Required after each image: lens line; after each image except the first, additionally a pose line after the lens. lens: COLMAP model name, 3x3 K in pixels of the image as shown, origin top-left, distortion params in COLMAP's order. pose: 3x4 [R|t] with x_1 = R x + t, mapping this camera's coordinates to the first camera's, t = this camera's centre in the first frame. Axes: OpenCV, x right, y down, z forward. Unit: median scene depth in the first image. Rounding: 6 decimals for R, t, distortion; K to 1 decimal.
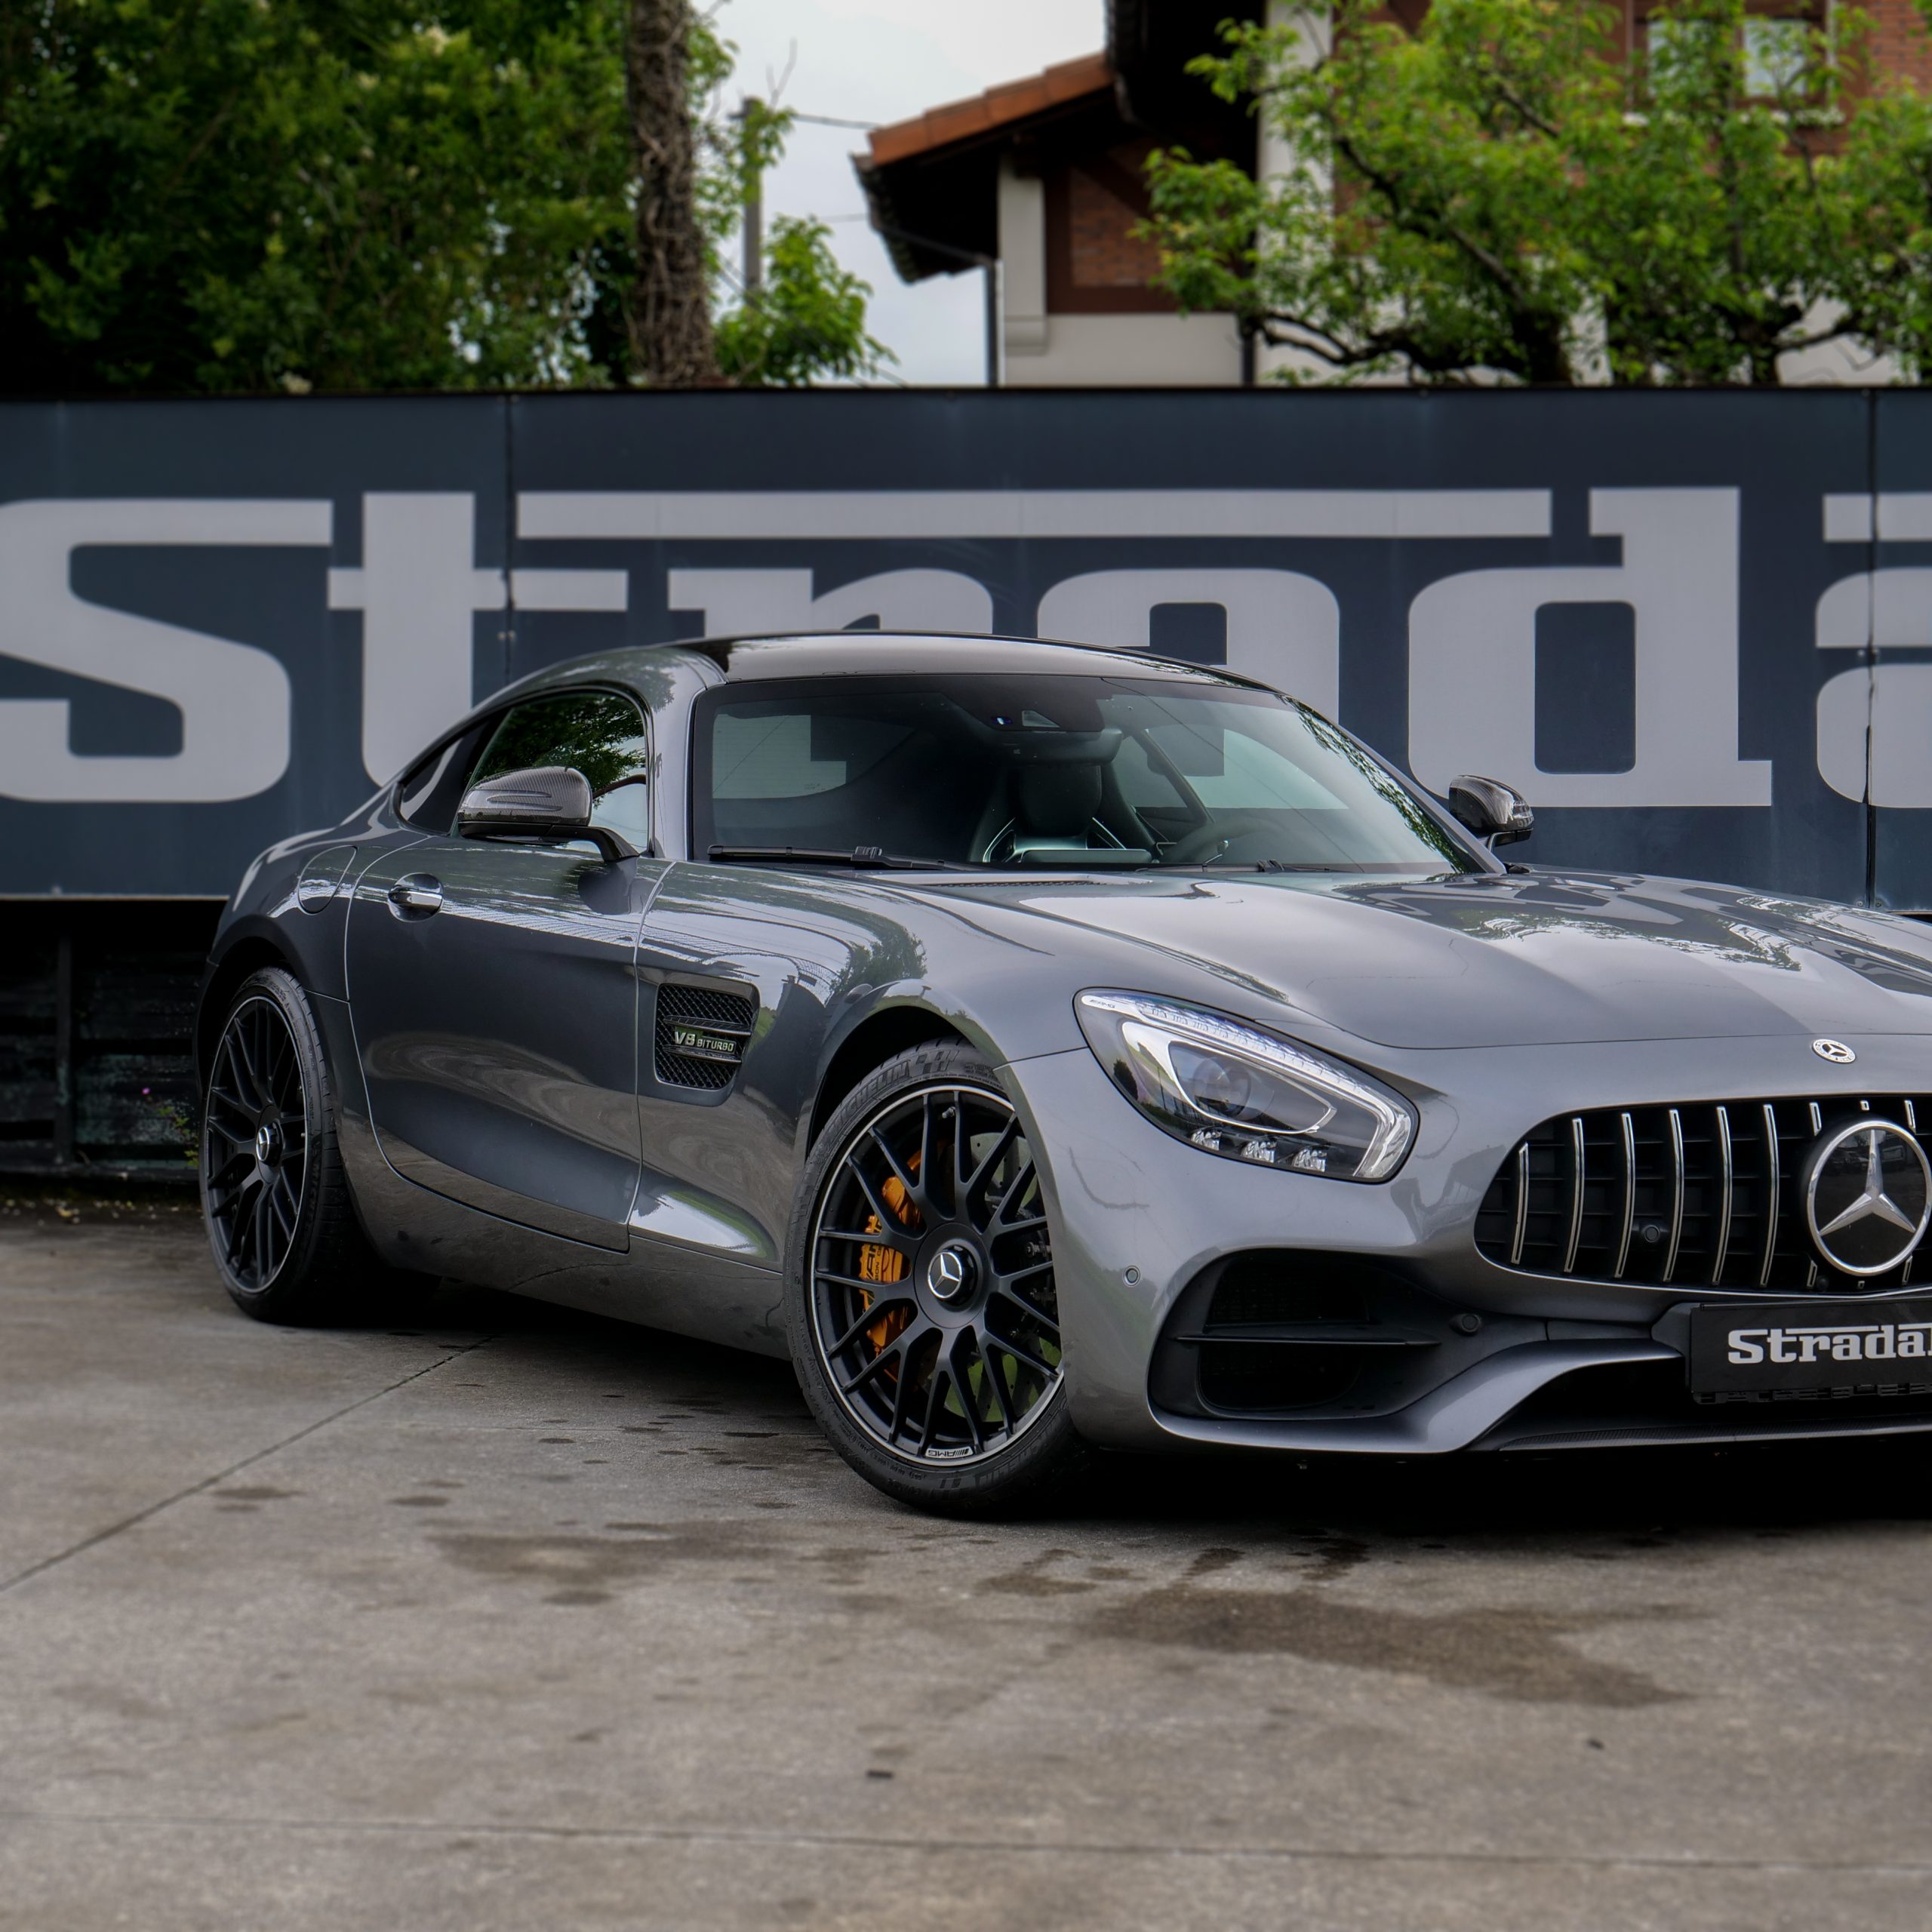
lens RADIAL K [[4956.8, 0, 928.9], [0, 4956.8, 958.4], [0, 0, 1]] dist [0.014095, -0.299654]
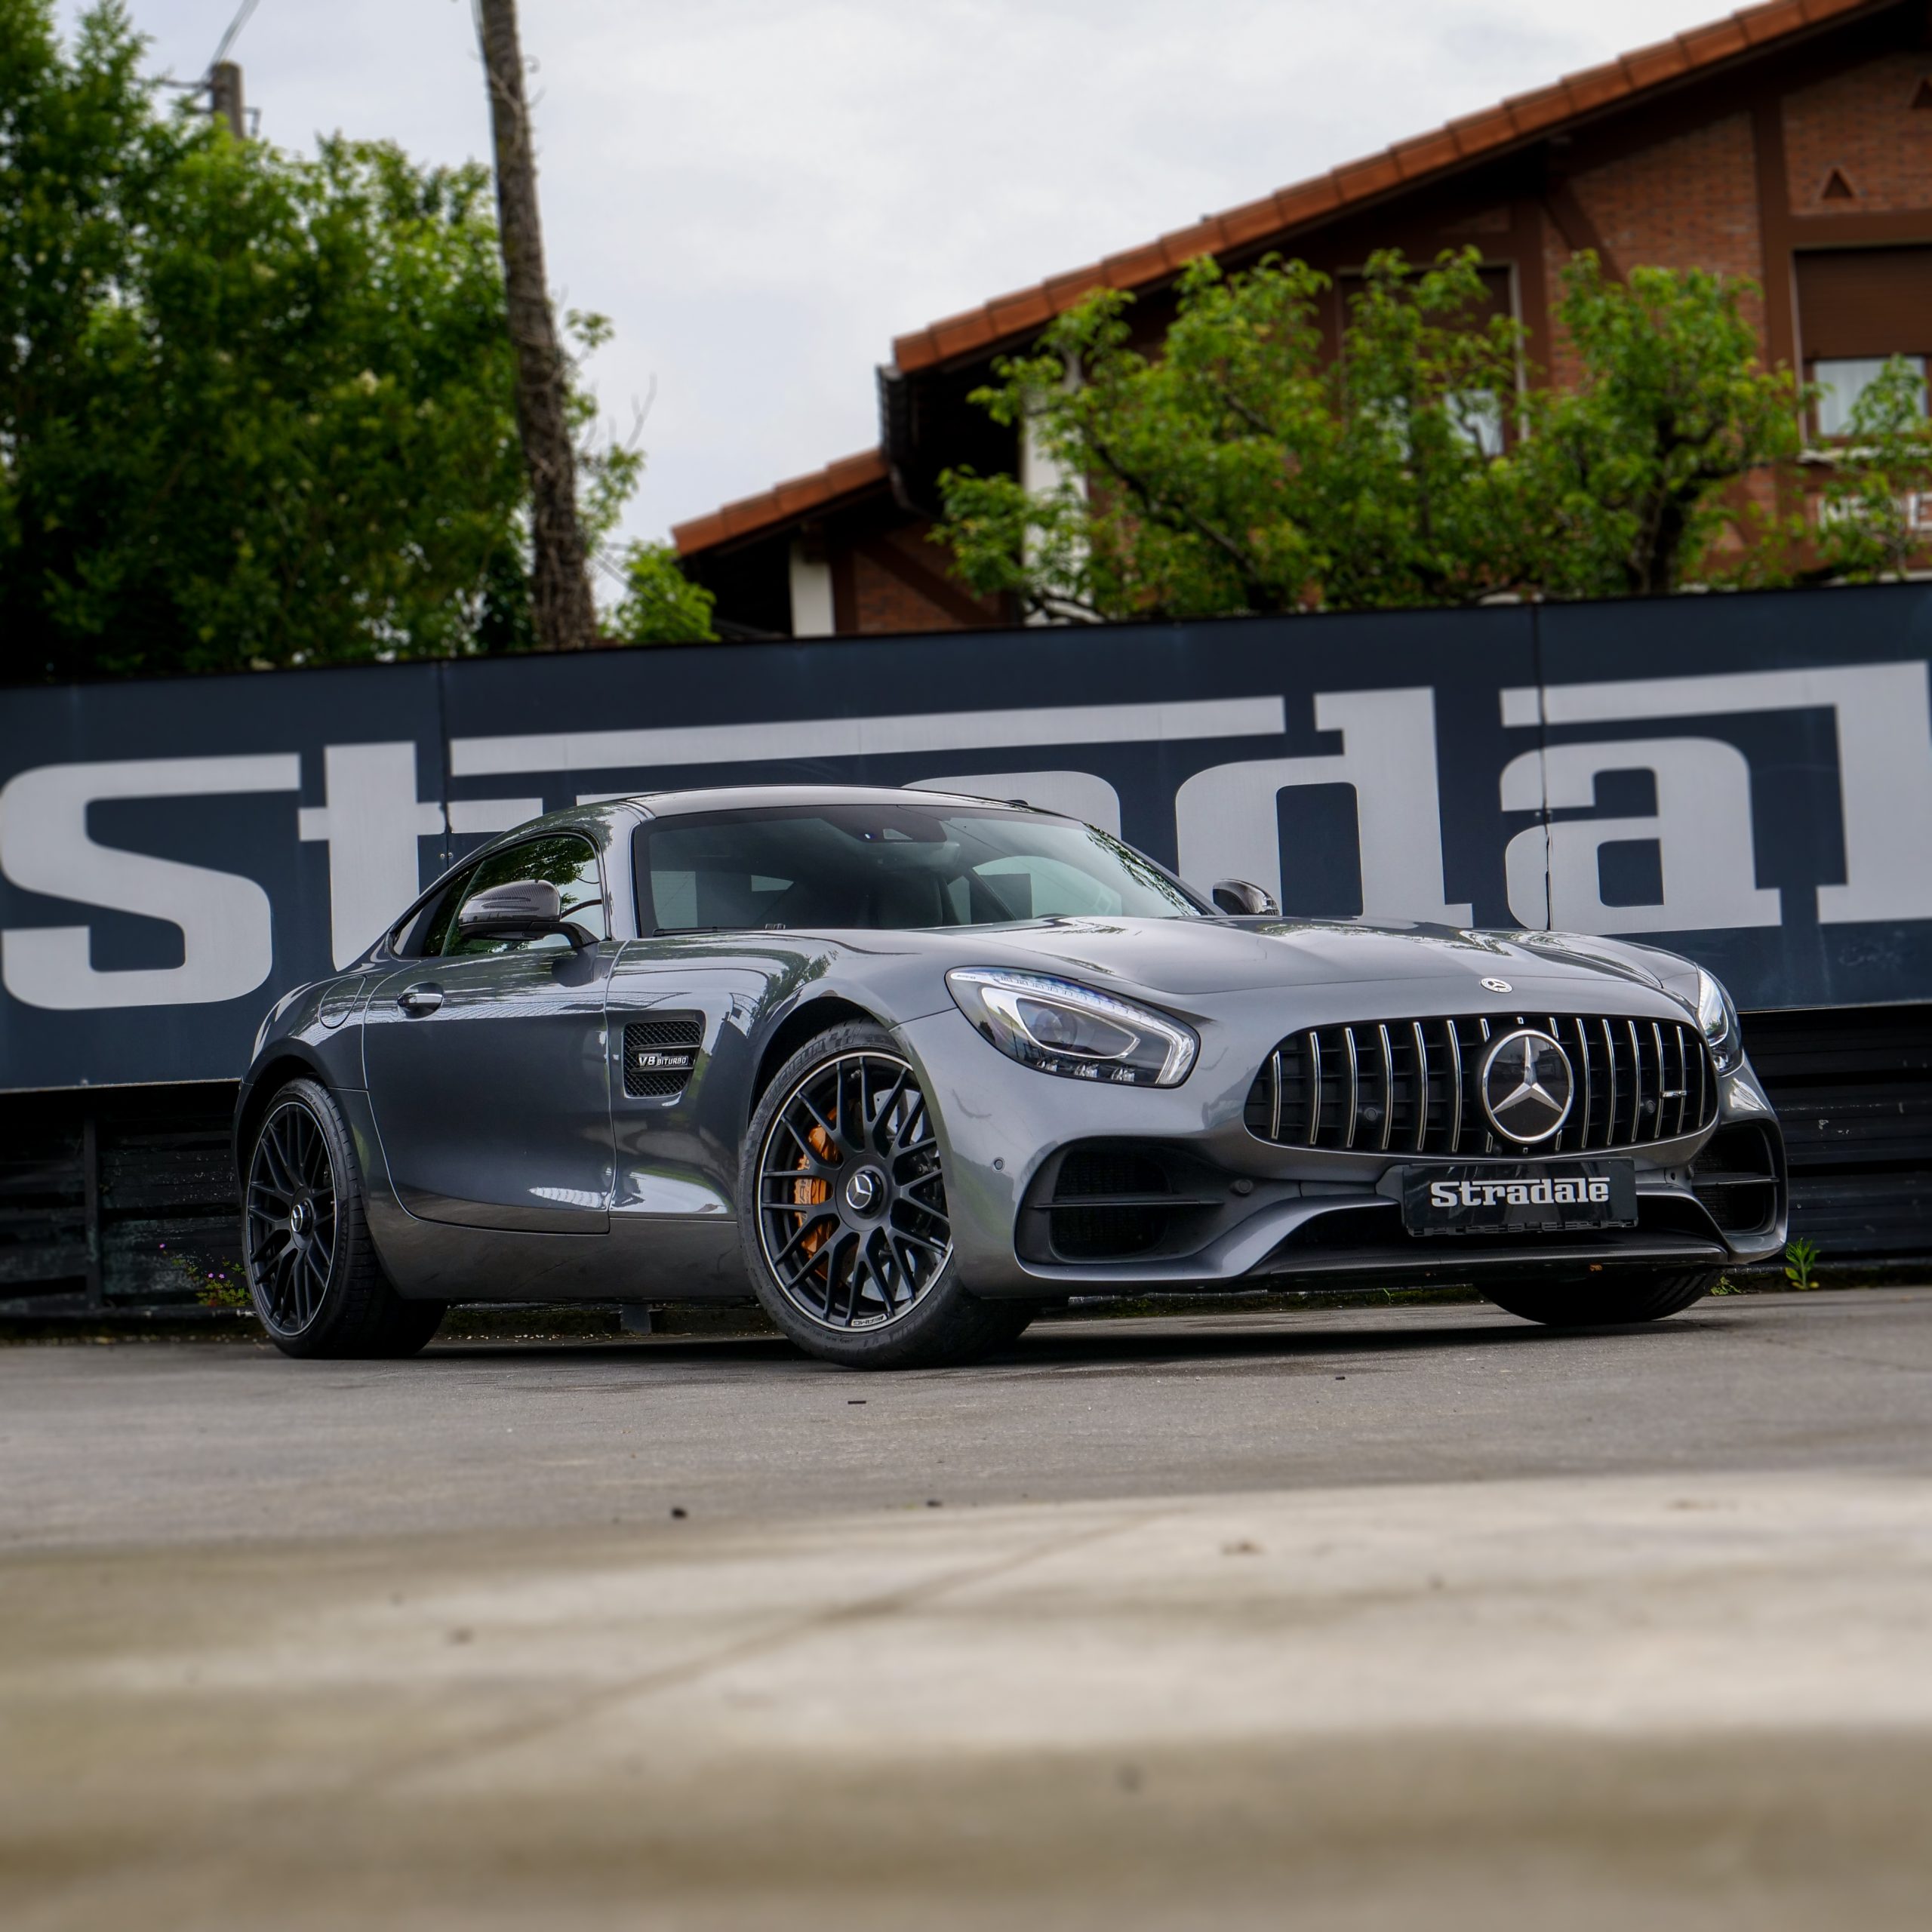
lens RADIAL K [[4793.5, 0, 904.1], [0, 4793.5, 987.3], [0, 0, 1]] dist [0.006036, -0.139110]
pose [[0.998147, -0.046539, 0.039198, -0.019941], [0.049527, 0.995638, -0.079066, 0.067258], [-0.035347, 0.080861, 0.996098, -0.187219]]
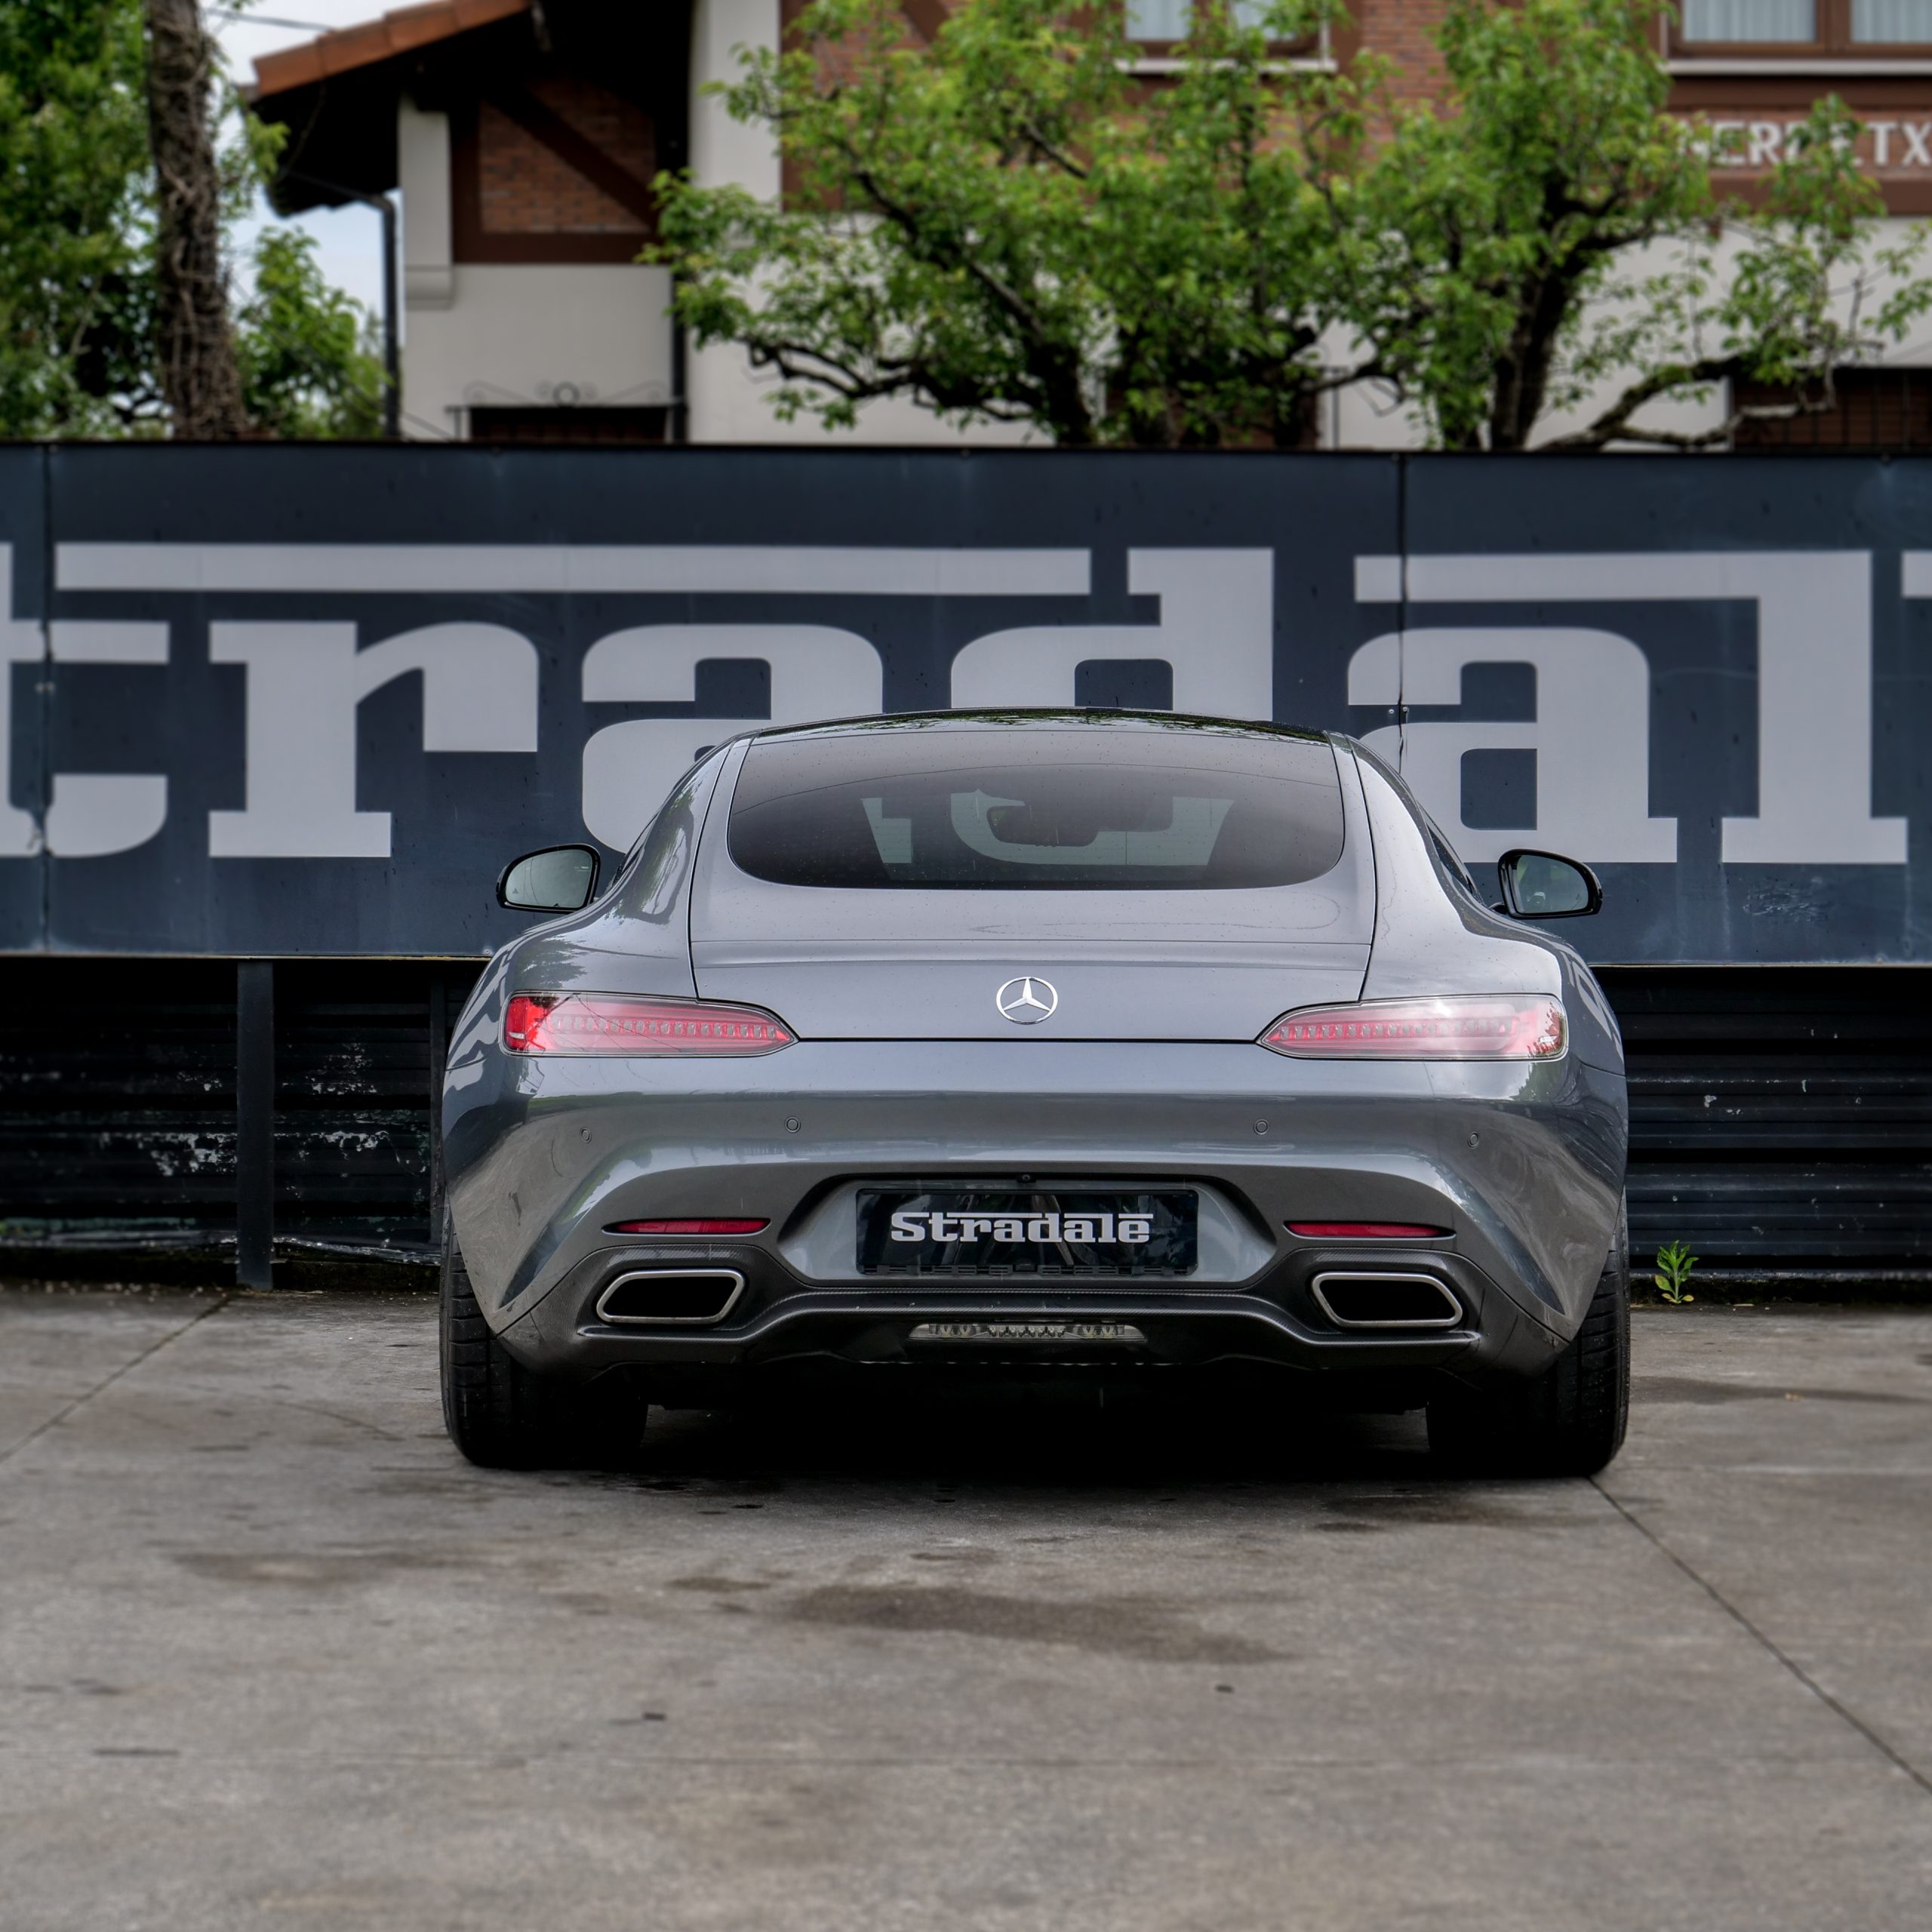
lens RADIAL K [[5950.5, 0, 896.2], [0, 5950.5, 916.1], [0, 0, 1]] dist [0.006195, -0.256924]
pose [[0.993657, -0.001333, 0.112447, -0.049937], [0.002350, 0.999958, -0.008907, -0.008373], [-0.112431, 0.009114, 0.993618, -0.201212]]
